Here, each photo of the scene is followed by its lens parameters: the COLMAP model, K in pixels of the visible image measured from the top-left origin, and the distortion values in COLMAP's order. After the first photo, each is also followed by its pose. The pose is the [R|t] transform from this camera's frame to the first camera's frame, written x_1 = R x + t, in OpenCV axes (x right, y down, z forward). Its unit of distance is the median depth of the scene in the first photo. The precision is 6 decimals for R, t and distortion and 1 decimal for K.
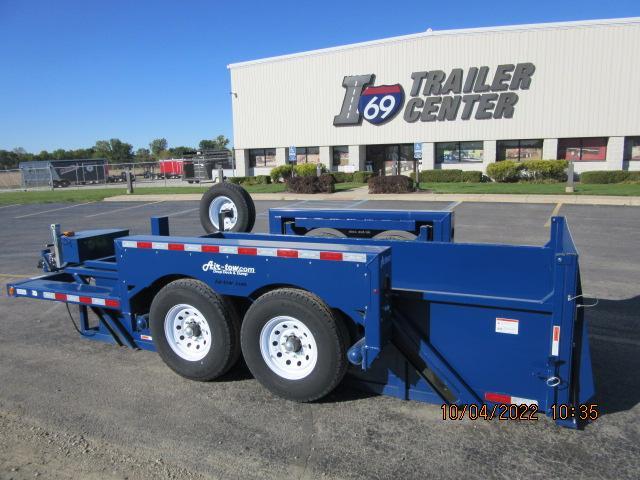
lens RADIAL K [[484.2, 0, 319.4], [0, 484.2, 237.0], [0, 0, 1]] dist [-0.028239, 0.016821]
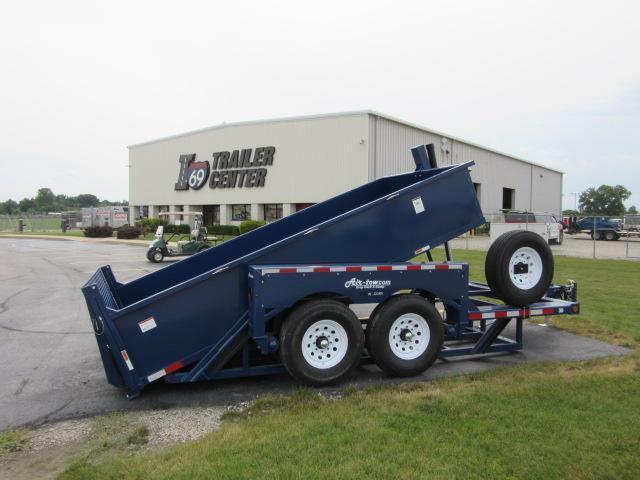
lens RADIAL K [[484.2, 0, 331.2], [0, 484.2, 227.0], [0, 0, 1]] dist [-0.028239, 0.016821]
pose [[0.961698, 0.033084, -0.272107, 0.895781], [-0.066741, 0.991076, -0.115382, -0.003447], [0.265861, 0.129124, 0.955324, -0.170325]]
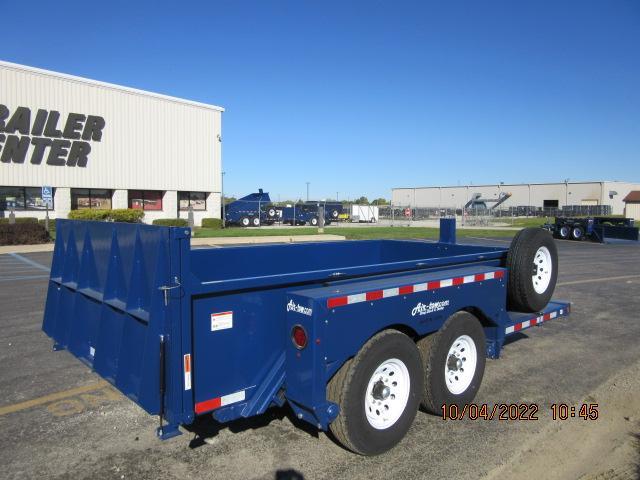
lens RADIAL K [[484.2, 0, 321.3], [0, 484.2, 236.0], [0, 0, 1]] dist [-0.028239, 0.016821]
pose [[0.424365, -0.027198, 0.905083, -0.293486], [0.125539, 0.991663, -0.029062, -0.013063], [-0.896747, 0.125956, 0.424241, 0.145734]]
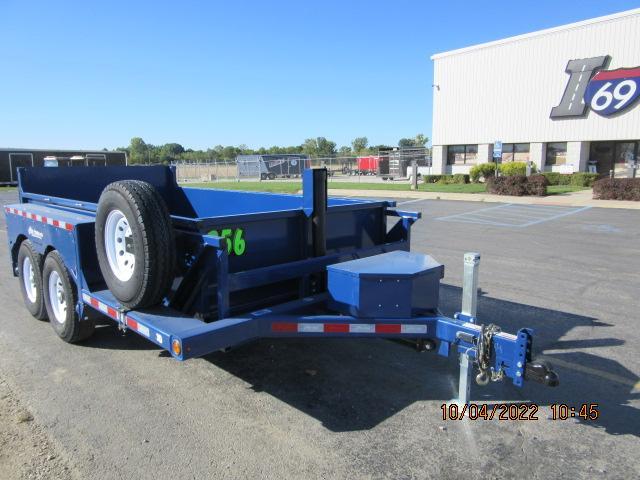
lens RADIAL K [[484.2, 0, 317.6], [0, 484.2, 235.5], [0, 0, 1]] dist [-0.028239, 0.016821]
pose [[0.919761, 0.077641, -0.384722, -0.006617], [-0.078058, 0.996843, 0.014558, -0.003473], [0.384638, 0.016640, 0.922918, 0.059196]]
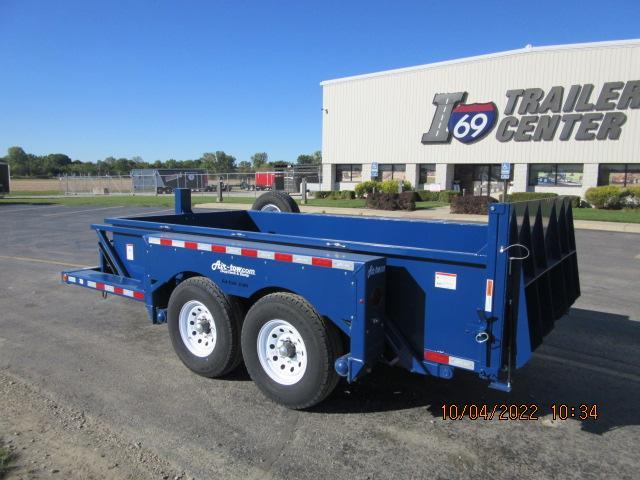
lens RADIAL K [[484.2, 0, 318.9], [0, 484.2, 237.3], [0, 0, 1]] dist [-0.028239, 0.016821]
pose [[0.980096, 0.060838, -0.188972, 0.024007], [-0.067205, 0.997361, -0.027467, 0.001896], [0.186803, 0.039620, 0.981598, 0.003035]]
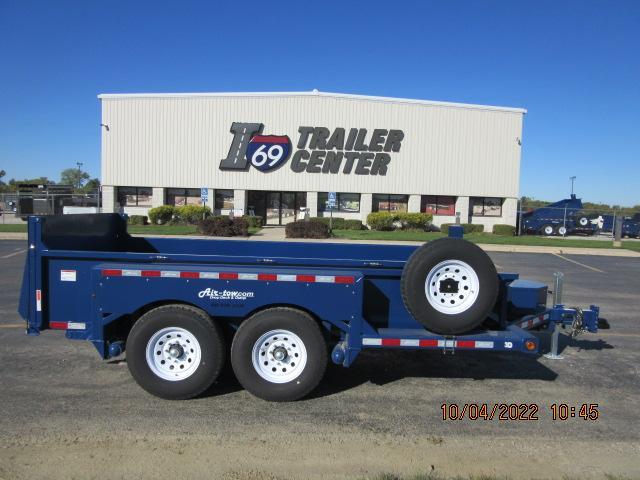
lens RADIAL K [[484.2, 0, 319.6], [0, 484.2, 239.3], [0, 0, 1]] dist [-0.028239, 0.016821]
pose [[0.914777, 0.022683, 0.403321, -0.198280], [0.013275, 0.996195, -0.086137, 0.002114], [-0.403740, 0.084150, 0.910995, 0.024523]]
